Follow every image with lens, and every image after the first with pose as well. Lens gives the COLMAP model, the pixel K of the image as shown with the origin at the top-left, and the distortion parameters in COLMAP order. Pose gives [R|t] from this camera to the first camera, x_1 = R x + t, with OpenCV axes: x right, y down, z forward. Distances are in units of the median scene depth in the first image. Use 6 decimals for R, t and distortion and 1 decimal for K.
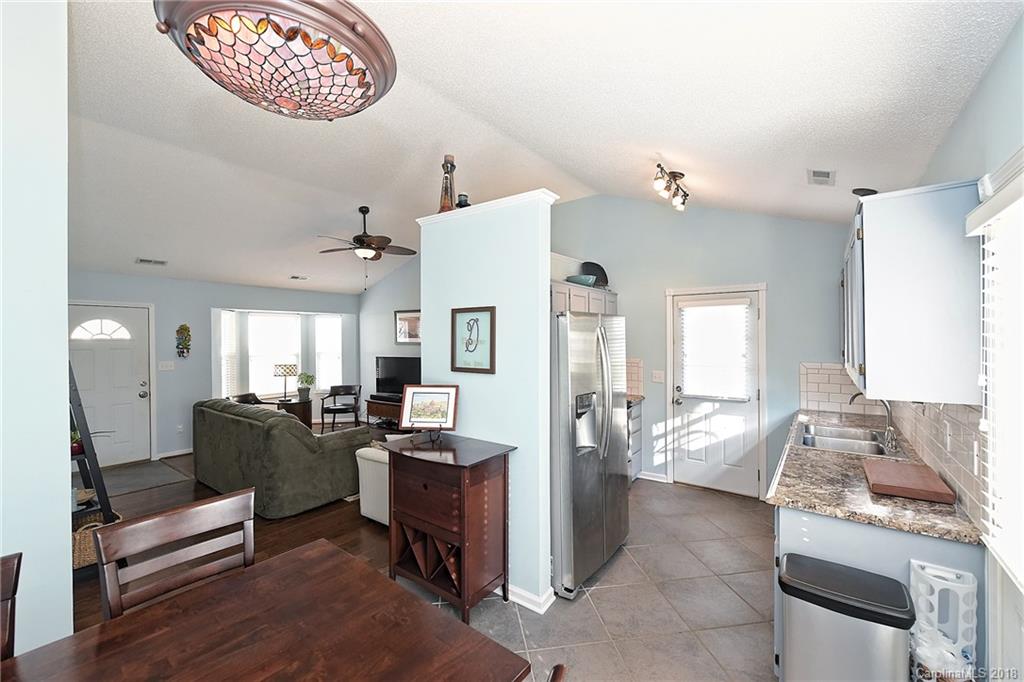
lens RADIAL K [[417.2, 0, 513.4], [0, 417.2, 339.4], [0, 0, 1]] dist [0.000629, -0.000092]
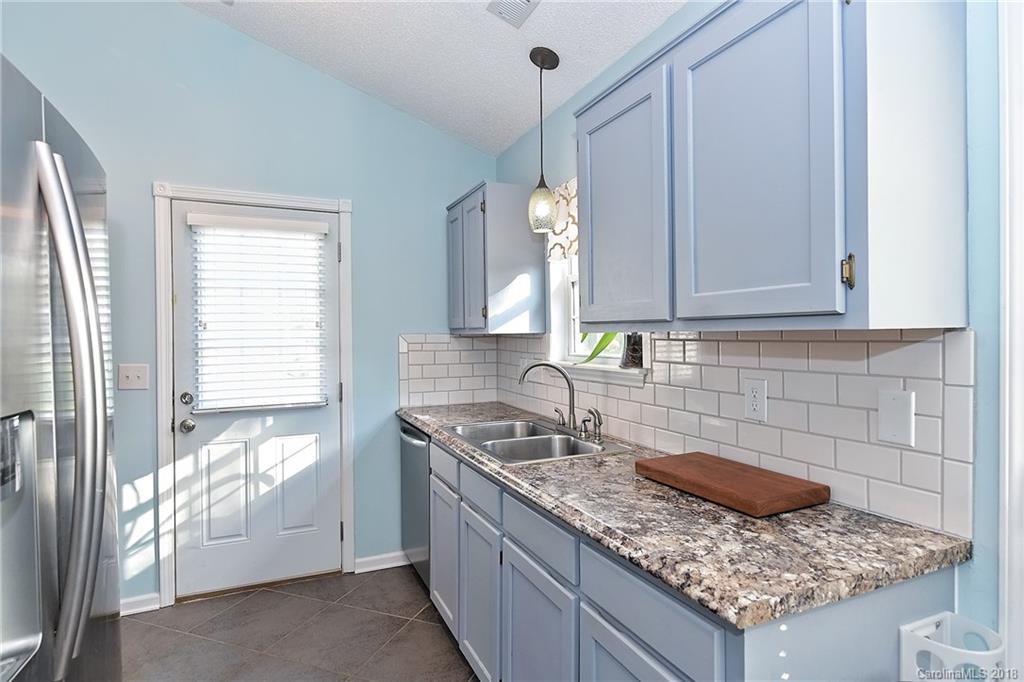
lens RADIAL K [[552.0, 0, 518.4], [0, 552.0, 338.4], [0, 0, 1]] dist [-0.000669, 0.000106]
pose [[0.487935, -0.004494, 0.872868, 0.037467], [0.007285, 0.999973, 0.001076, 0.055859], [-0.872849, 0.005834, 0.487955, 0.389276]]
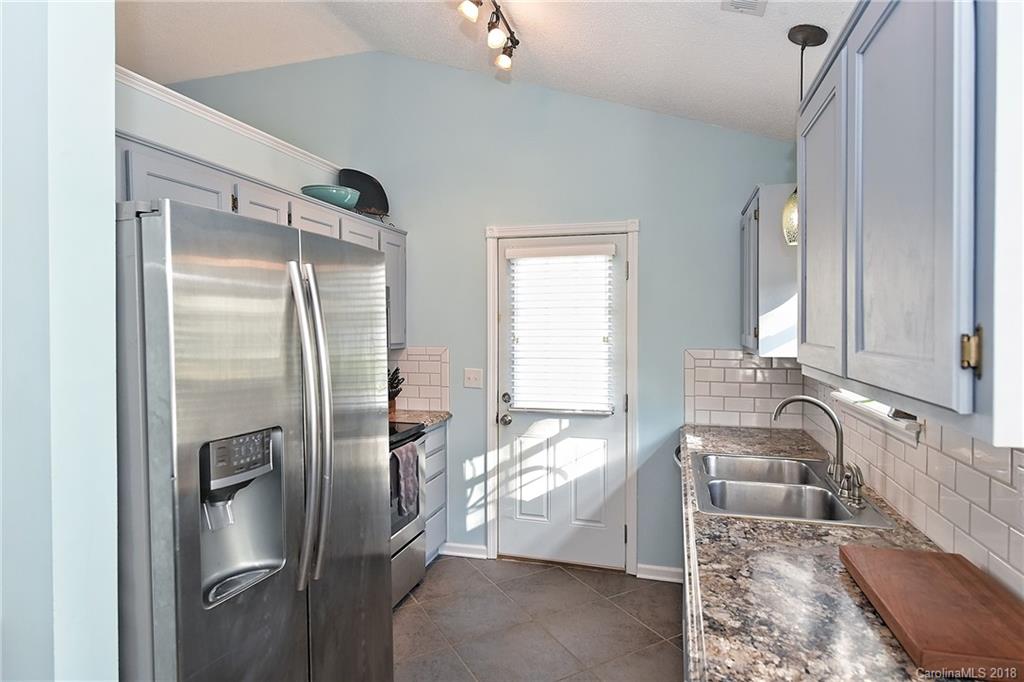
lens RADIAL K [[558.7, 0, 512.3], [0, 558.7, 338.8], [0, 0, 1]] dist [0.000561, 0.000073]
pose [[0.938073, -0.003757, 0.346416, 0.139499], [-0.003192, 0.999805, 0.019488, 0.021403], [-0.346422, -0.019387, 0.937879, 0.276534]]
